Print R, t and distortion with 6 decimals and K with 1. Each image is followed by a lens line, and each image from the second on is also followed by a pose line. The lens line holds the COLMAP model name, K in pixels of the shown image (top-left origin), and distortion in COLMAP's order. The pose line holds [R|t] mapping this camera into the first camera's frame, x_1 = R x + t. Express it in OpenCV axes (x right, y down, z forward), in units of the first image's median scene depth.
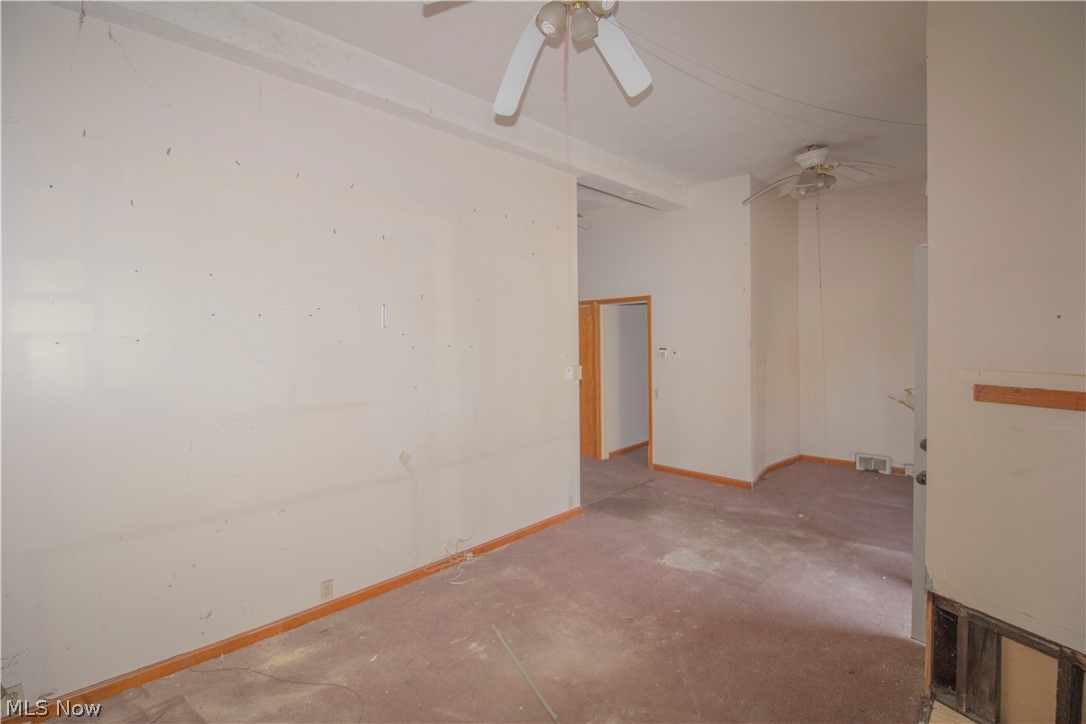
lens RADIAL K [[506.9, 0, 546.0], [0, 506.9, 362.3], [0, 0, 1]] dist [-0.000885, -0.000128]
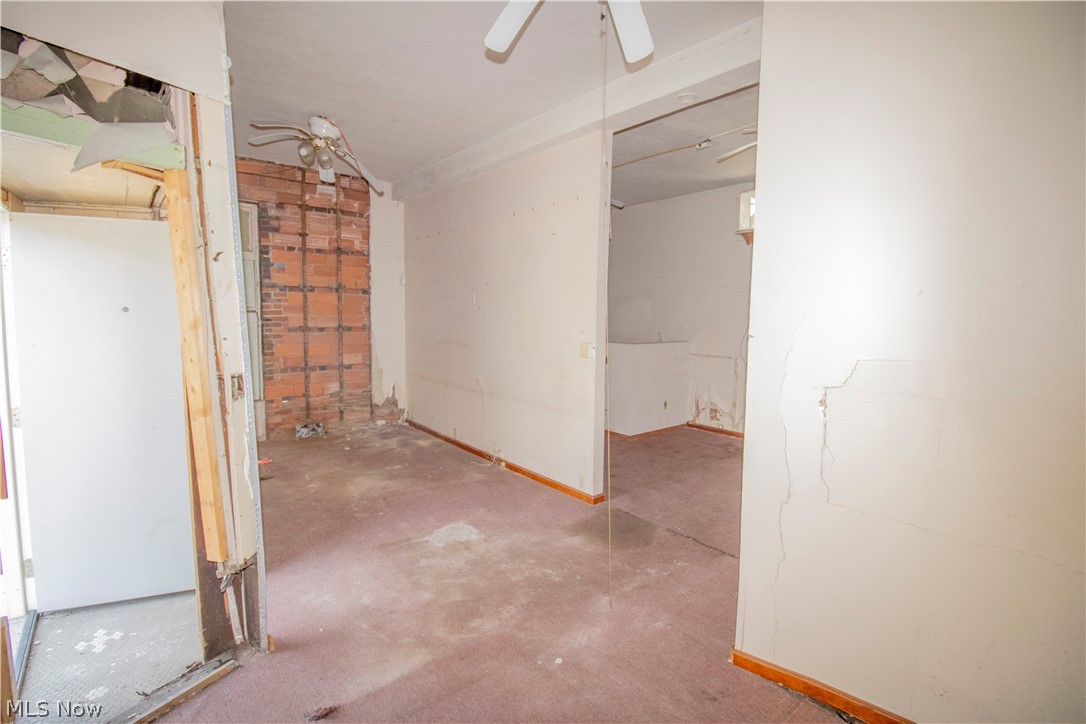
lens RADIAL K [[506.9, 0, 543.8], [0, 506.9, 360.9], [0, 0, 1]] dist [-0.000885, -0.000128]
pose [[-0.117717, 0.105419, -0.987436, 1.179847], [-0.063860, 0.991488, 0.113465, -0.070471], [0.990992, 0.076415, -0.109983, 1.223712]]
